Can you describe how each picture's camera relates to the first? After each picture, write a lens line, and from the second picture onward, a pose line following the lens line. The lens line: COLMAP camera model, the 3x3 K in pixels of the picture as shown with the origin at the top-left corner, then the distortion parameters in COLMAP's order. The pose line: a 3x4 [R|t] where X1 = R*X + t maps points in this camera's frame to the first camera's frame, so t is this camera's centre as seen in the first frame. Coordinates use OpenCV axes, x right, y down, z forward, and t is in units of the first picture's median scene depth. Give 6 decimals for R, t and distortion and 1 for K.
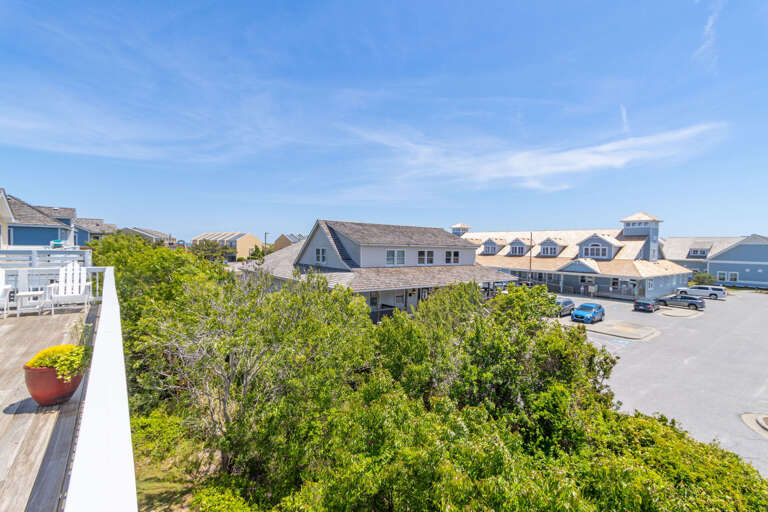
lens RADIAL K [[353.6, 0, 384.0], [0, 353.6, 256.0], [0, 0, 1]] dist [-0.022003, 0.020036]
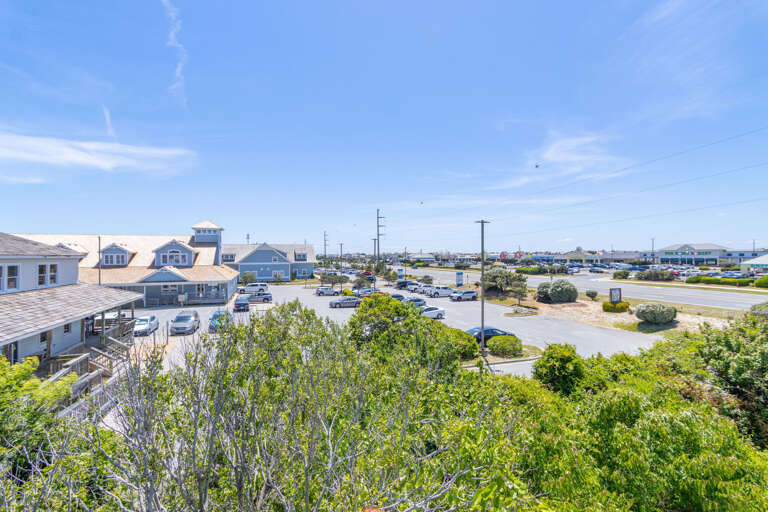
lens RADIAL K [[355.3, 0, 383.7], [0, 355.3, 246.4], [0, 0, 1]] dist [-0.027223, 0.026018]
pose [[0.318849, 0.001488, 0.947804, -0.127901], [0.041638, 0.999011, -0.015576, -0.006911], [-0.946890, 0.044431, 0.318472, 0.160706]]
